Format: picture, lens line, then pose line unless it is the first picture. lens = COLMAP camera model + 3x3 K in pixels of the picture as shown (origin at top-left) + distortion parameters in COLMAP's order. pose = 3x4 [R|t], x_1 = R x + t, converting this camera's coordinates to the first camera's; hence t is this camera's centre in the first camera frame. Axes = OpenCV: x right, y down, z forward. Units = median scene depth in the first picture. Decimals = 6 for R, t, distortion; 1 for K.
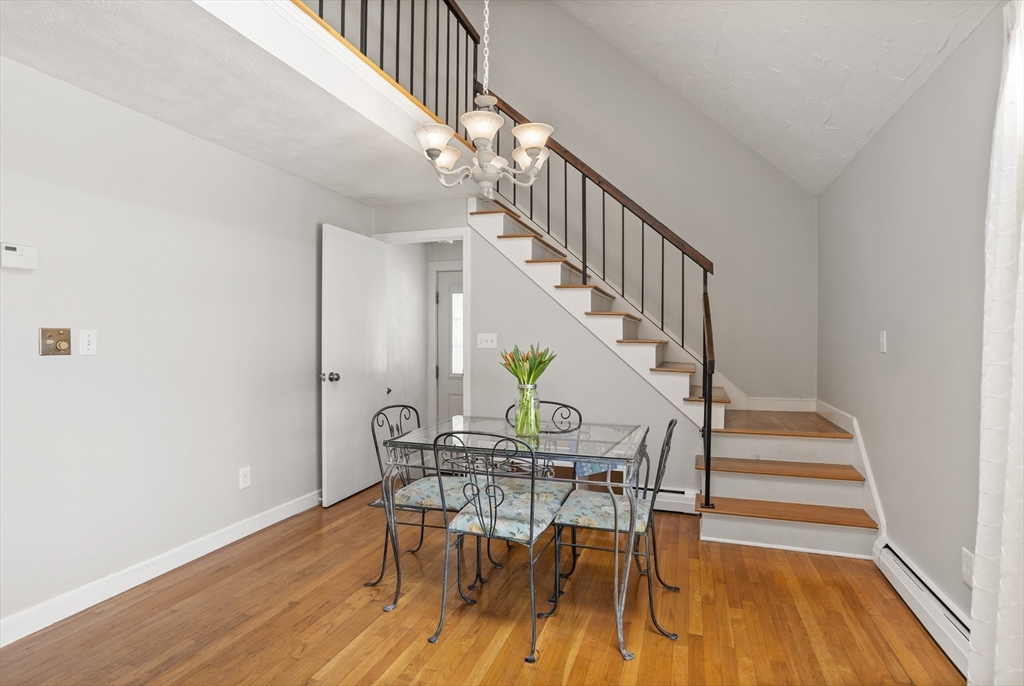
lens RADIAL K [[506.0, 0, 517.7], [0, 506.0, 335.5], [0, 0, 1]] dist [-0.051895, 0.001827]
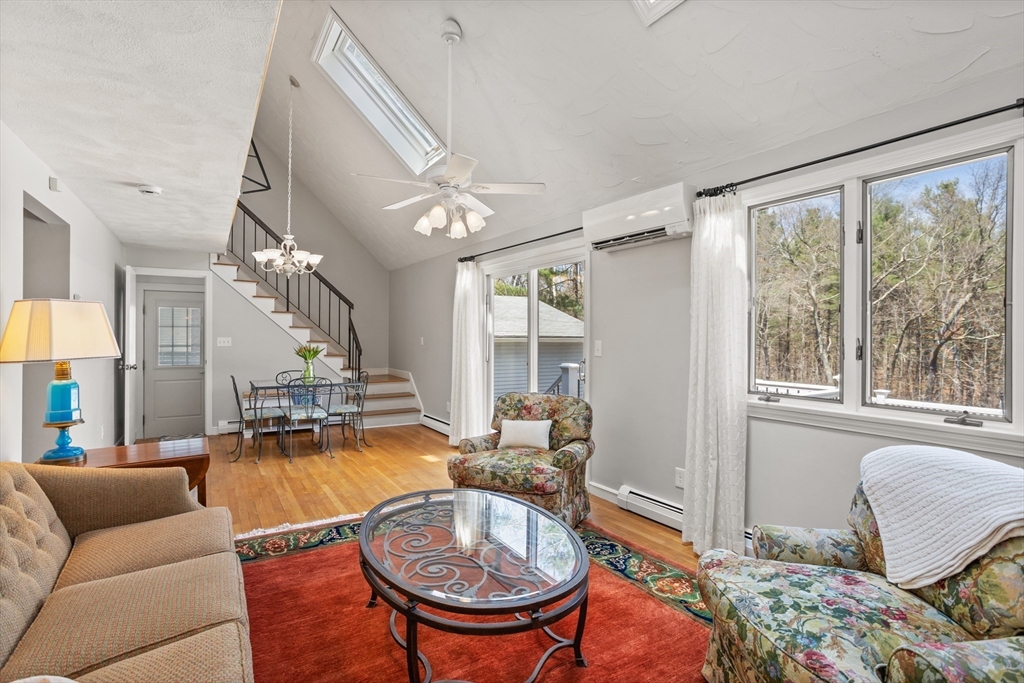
lens RADIAL K [[506.0, 0, 517.7], [0, 506.0, 334.0], [0, 0, 1]] dist [-0.051895, 0.001827]
pose [[0.624617, -0.001497, 0.780930, -0.835822], [-0.005122, 0.999969, 0.006014, -0.034729], [-0.780915, -0.007756, 0.624589, -0.870594]]
